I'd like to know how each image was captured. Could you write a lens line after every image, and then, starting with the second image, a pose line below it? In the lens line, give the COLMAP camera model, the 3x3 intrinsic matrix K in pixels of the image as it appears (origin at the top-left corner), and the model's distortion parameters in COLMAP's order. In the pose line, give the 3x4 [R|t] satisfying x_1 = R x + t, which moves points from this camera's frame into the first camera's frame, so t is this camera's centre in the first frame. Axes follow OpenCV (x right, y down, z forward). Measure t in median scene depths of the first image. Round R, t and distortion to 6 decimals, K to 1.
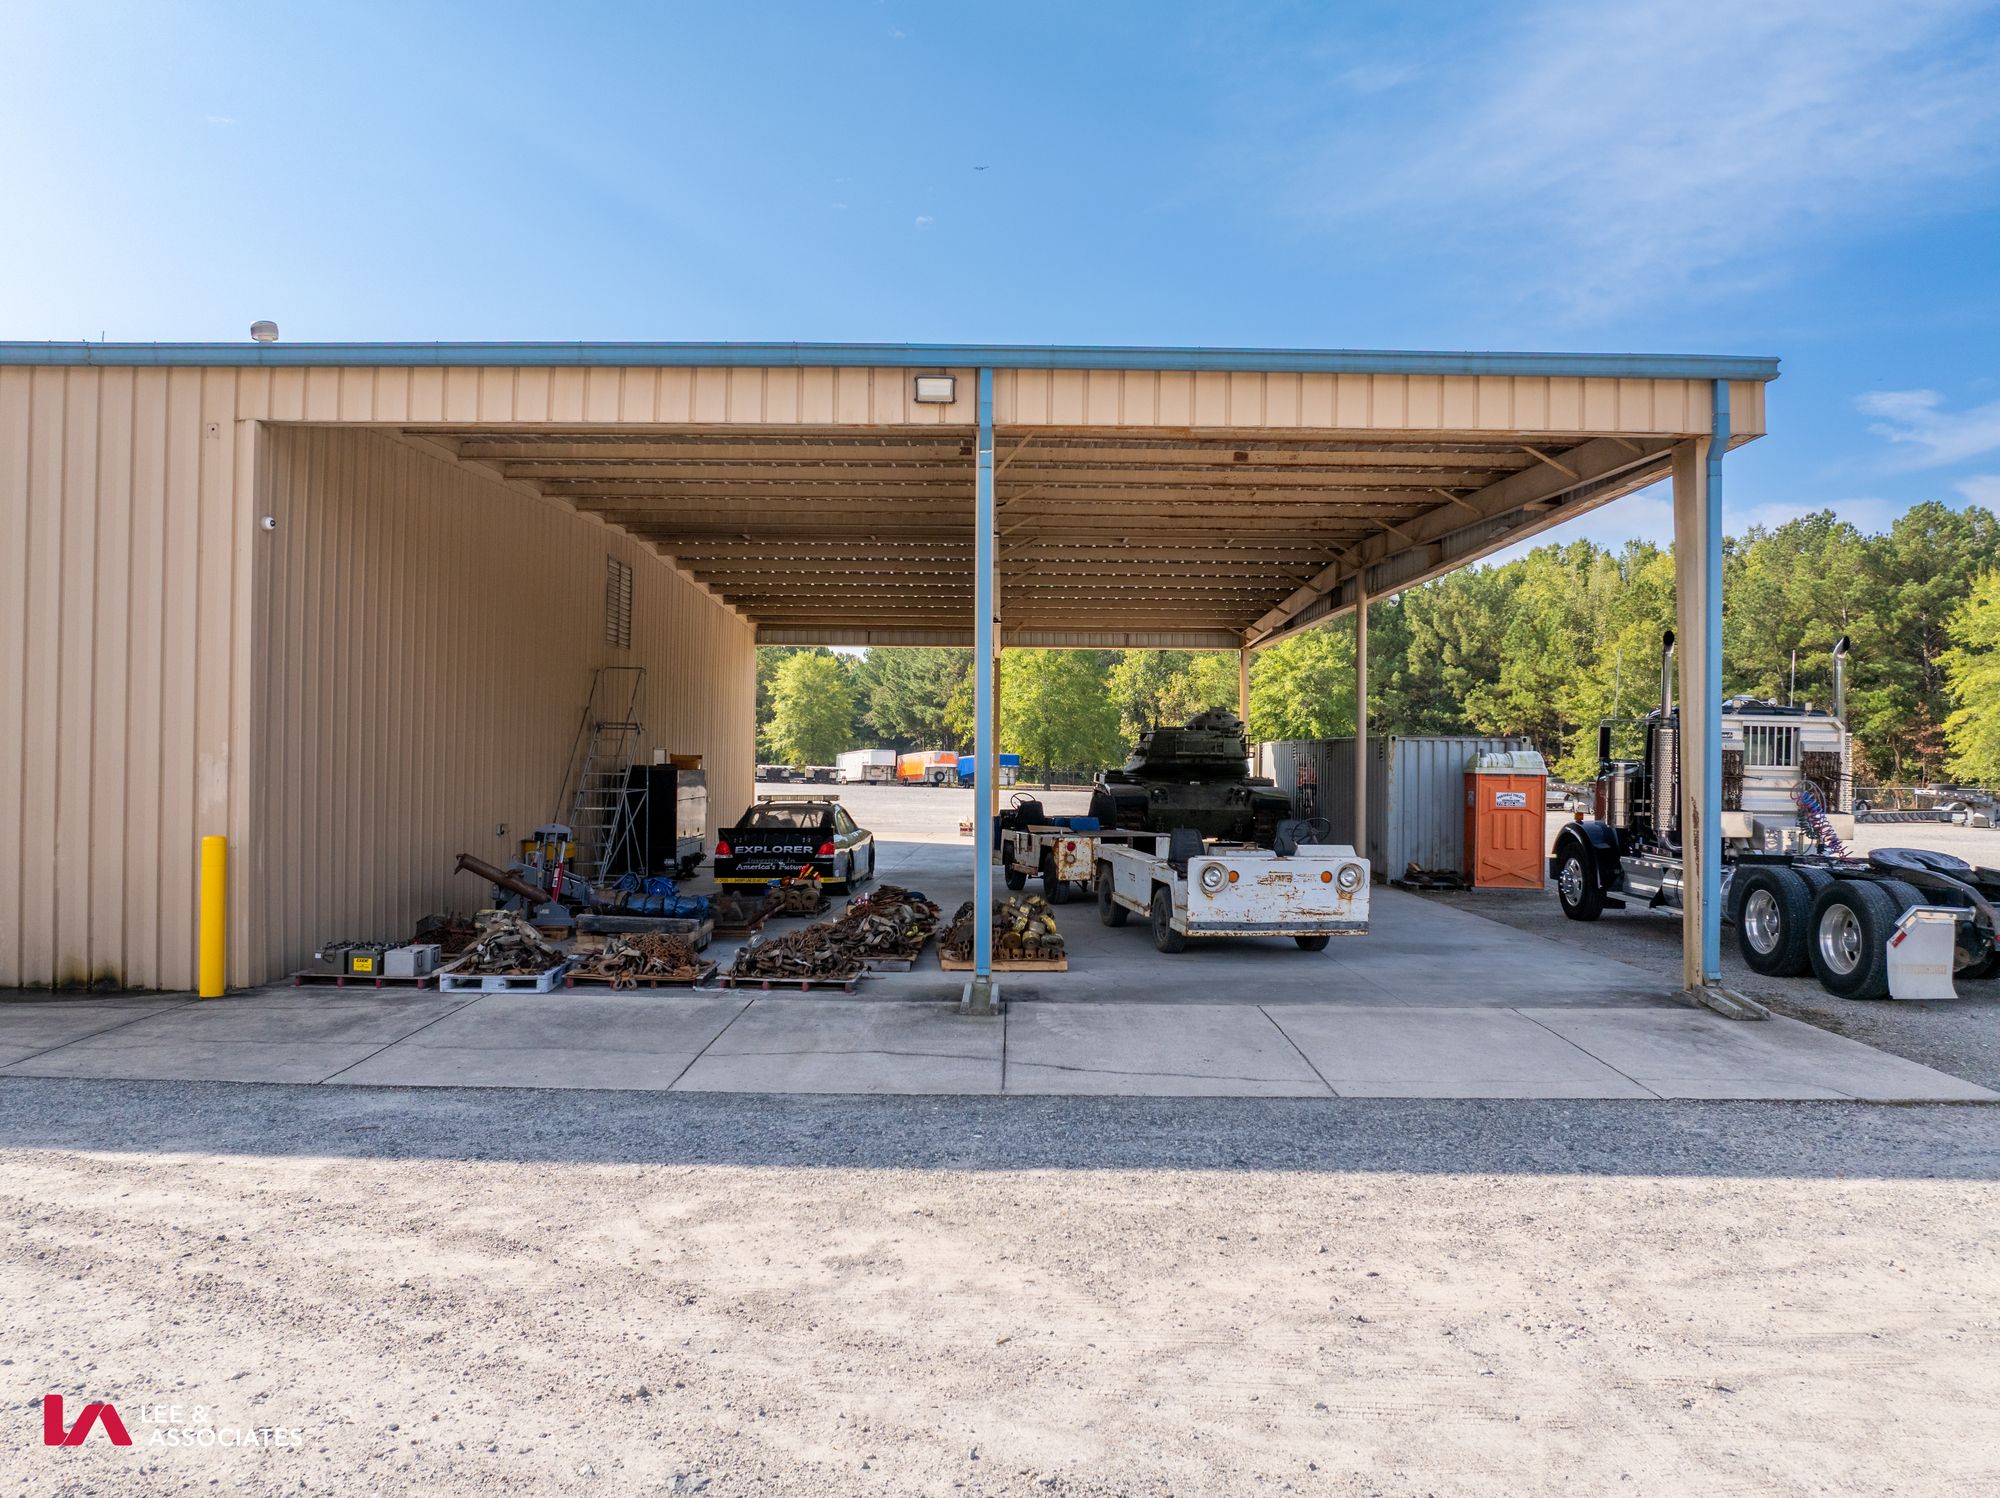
lens RADIAL K [[1413.0, 0, 999.3], [0, 1413.0, 753.1], [0, 0, 1]] dist [-0.065487, 0.032134]
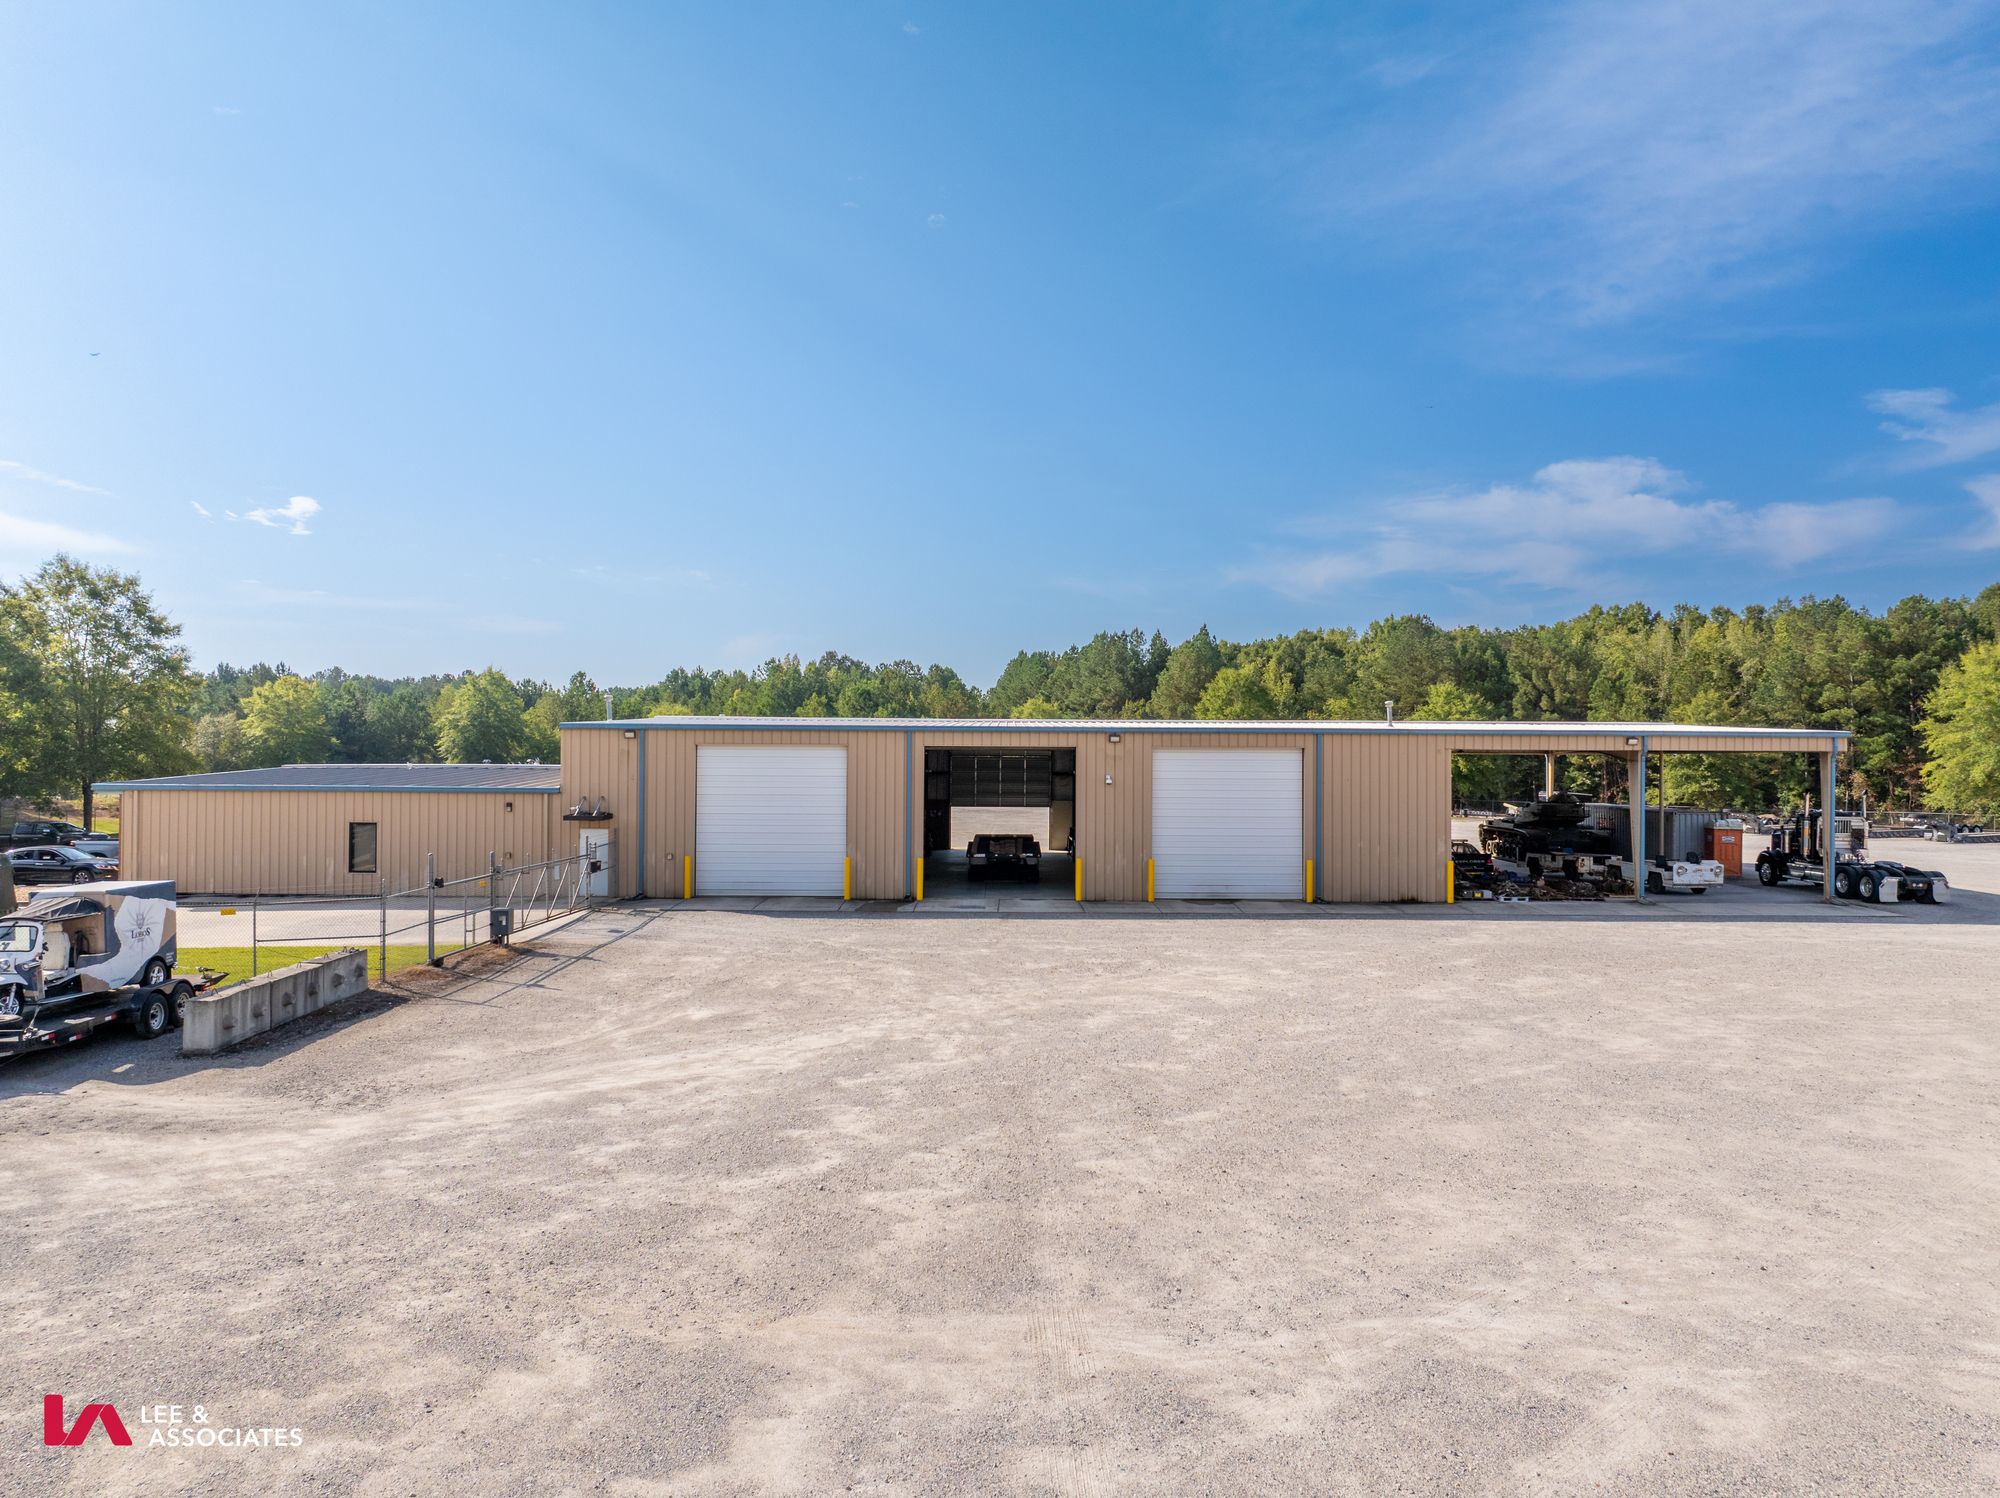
lens RADIAL K [[1413.0, 0, 989.2], [0, 1413.0, 754.0], [0, 0, 1]] dist [-0.065487, 0.032134]
pose [[0.999986, -0.002417, -0.004784, -0.239872], [0.002418, 0.999997, 0.000308, -0.031374], [0.004783, -0.000320, 0.999989, -0.377702]]
